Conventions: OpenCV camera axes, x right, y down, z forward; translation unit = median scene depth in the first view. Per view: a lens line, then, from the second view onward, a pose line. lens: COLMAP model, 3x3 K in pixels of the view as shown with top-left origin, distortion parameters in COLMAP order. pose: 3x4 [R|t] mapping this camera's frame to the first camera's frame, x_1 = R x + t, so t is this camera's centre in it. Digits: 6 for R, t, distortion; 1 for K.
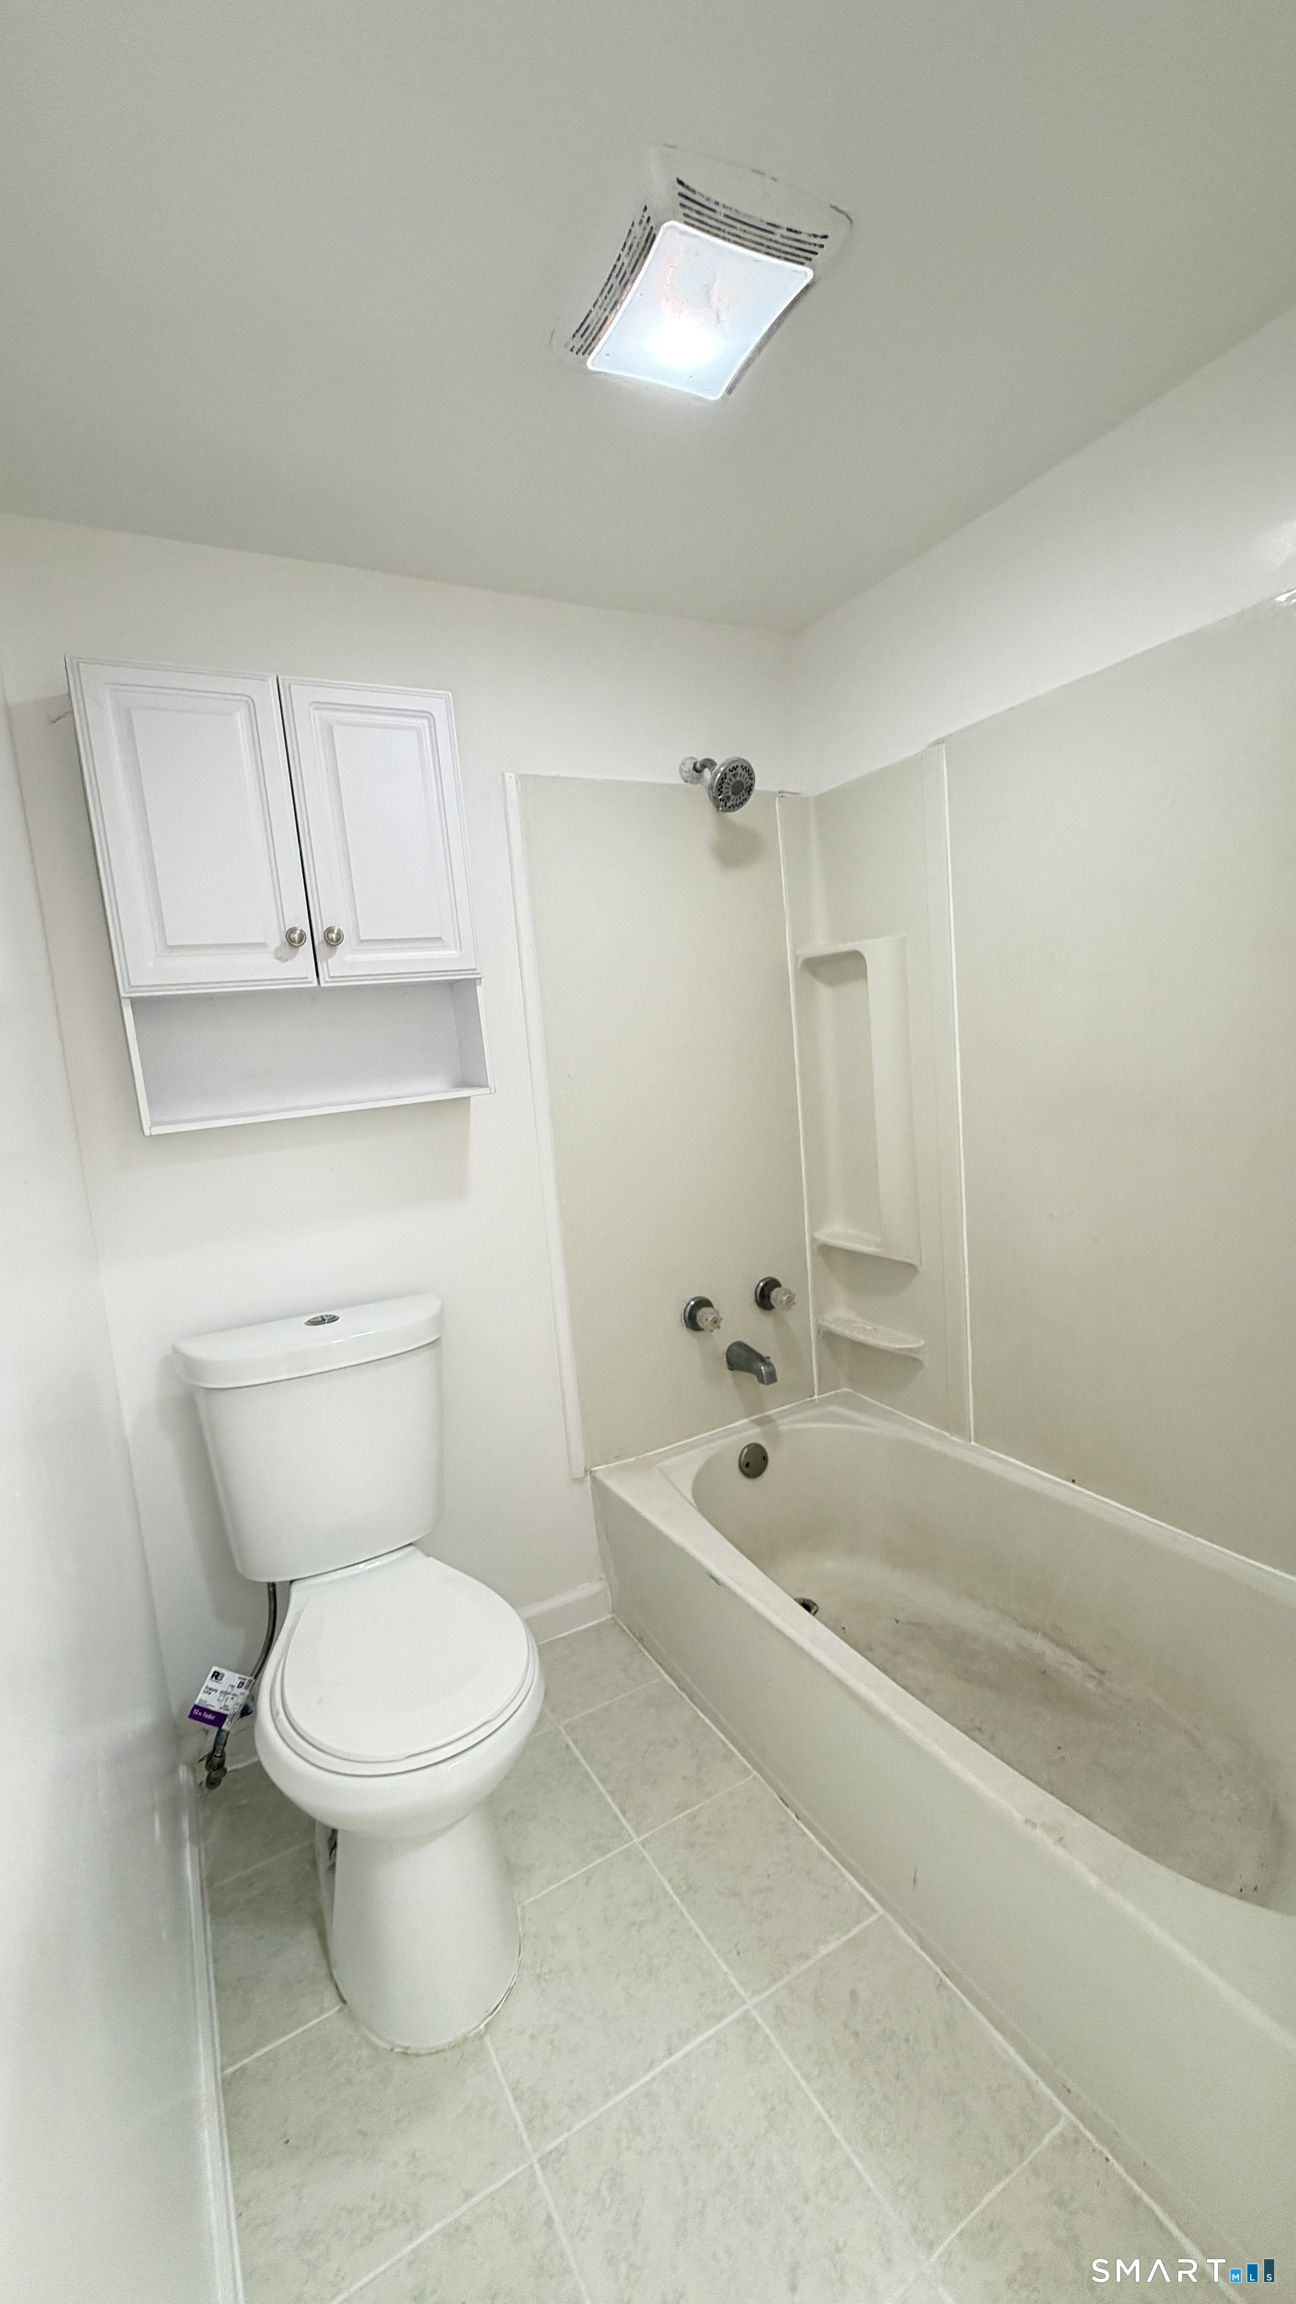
lens RADIAL K [[919.5, 0, 644.1], [0, 919.5, 1155.2], [0, 0, 1]] dist [-0.000501, -0.000167]
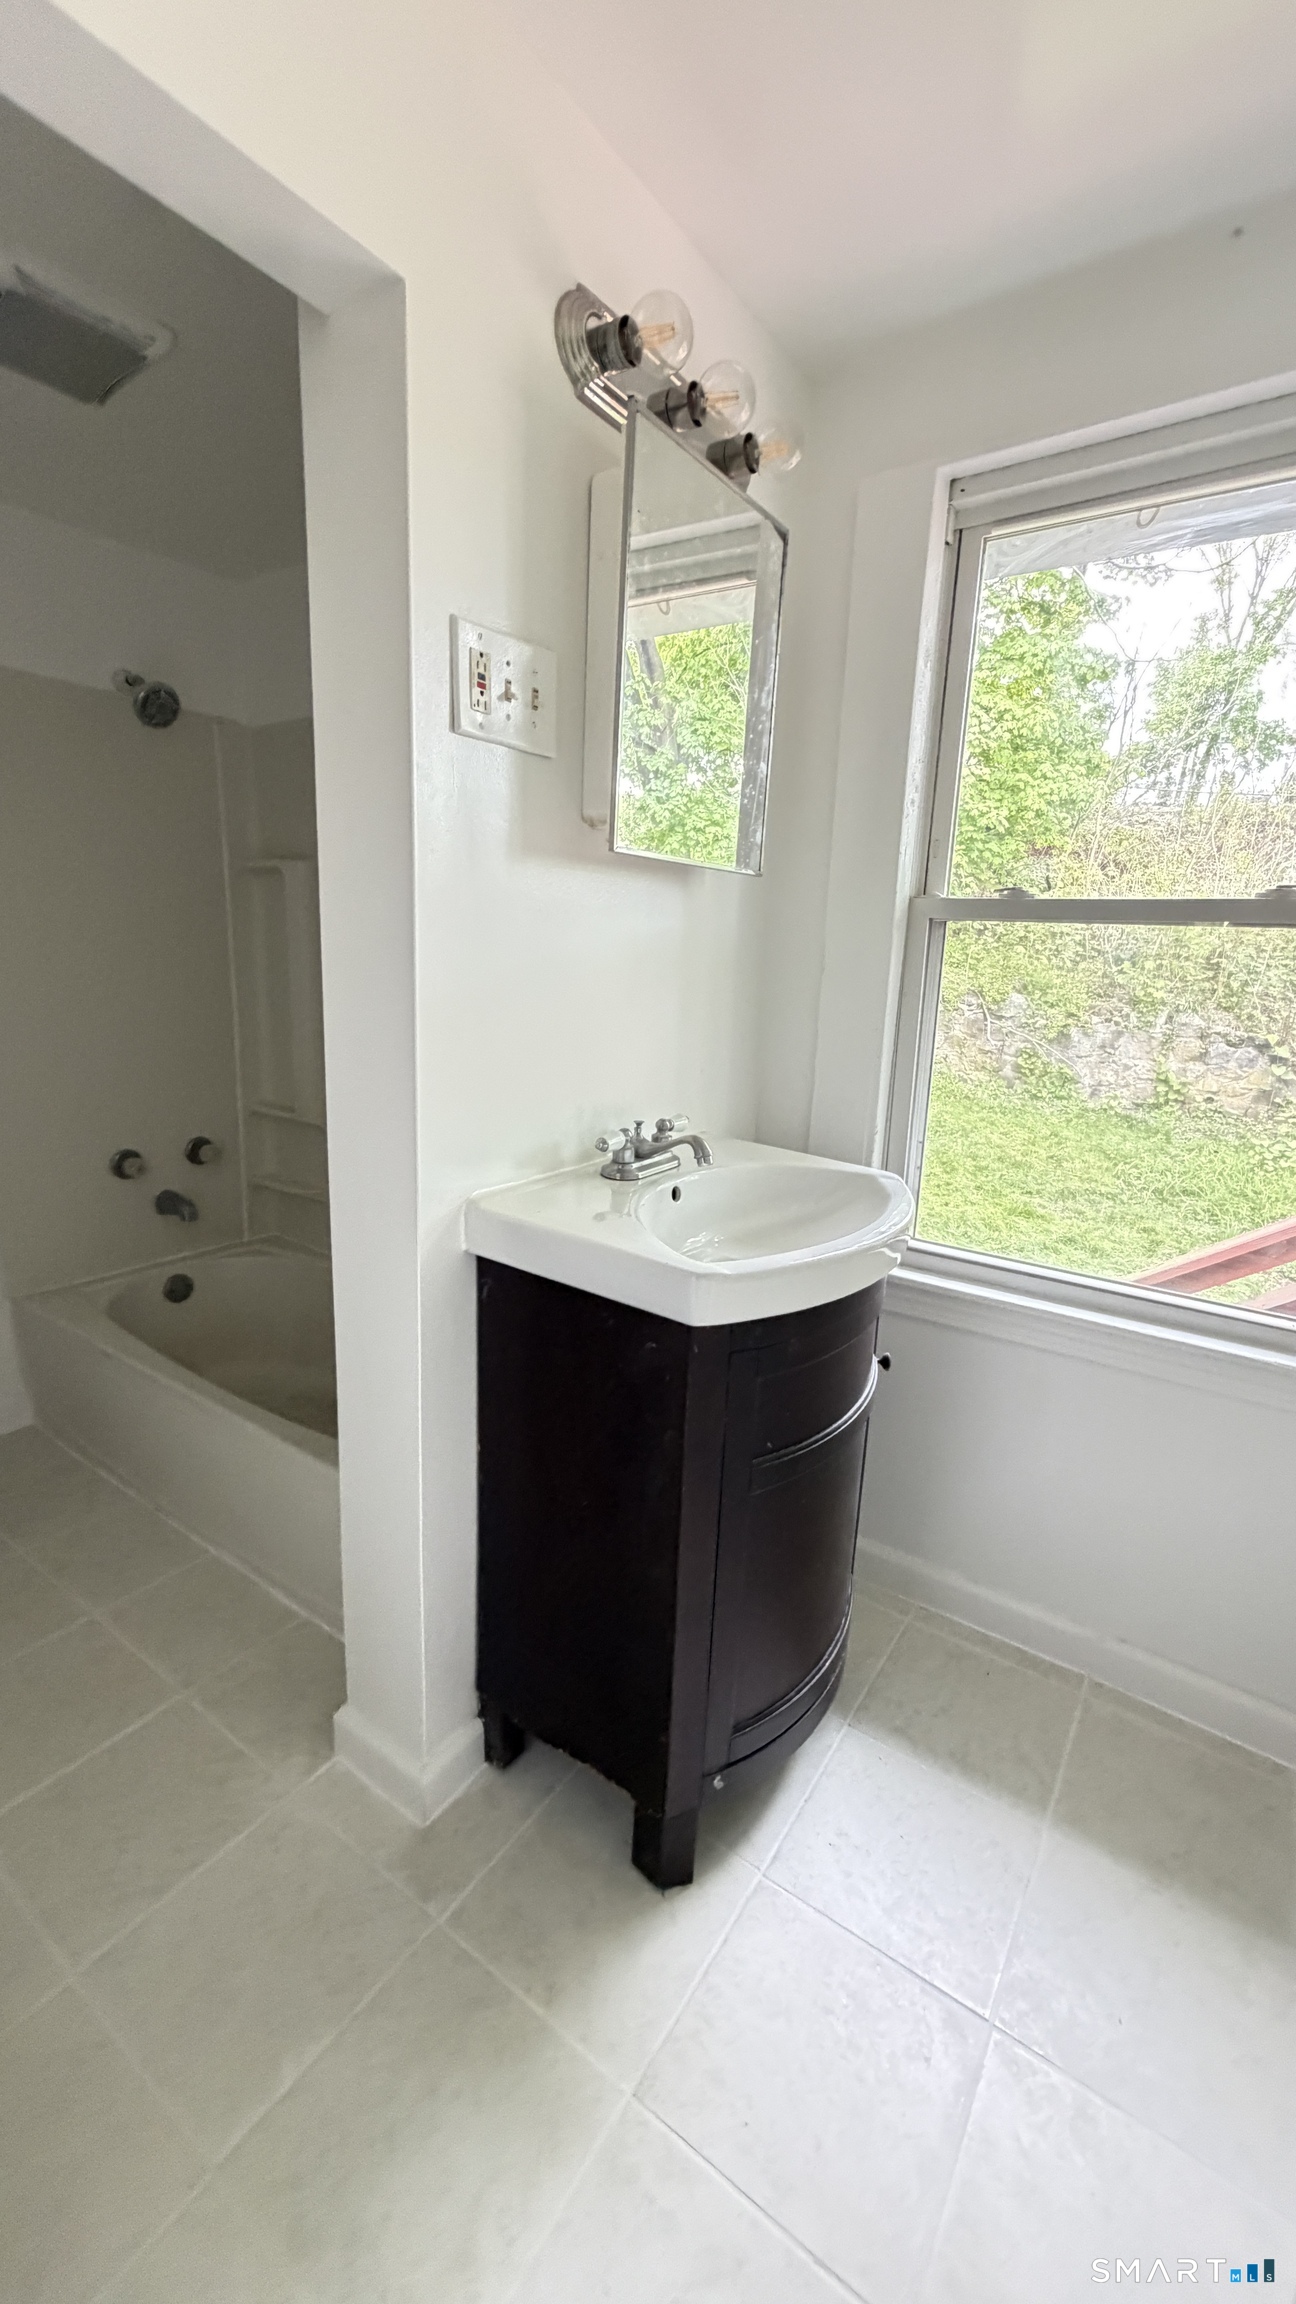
lens RADIAL K [[919.5, 0, 650.6], [0, 919.5, 1151.4], [0, 0, 1]] dist [-0.000501, -0.000167]
pose [[0.892152, 0.024327, 0.451080, 0.125457], [-0.061045, 0.995882, 0.067028, 0.039095], [-0.447592, -0.087335, 0.889963, -0.324134]]
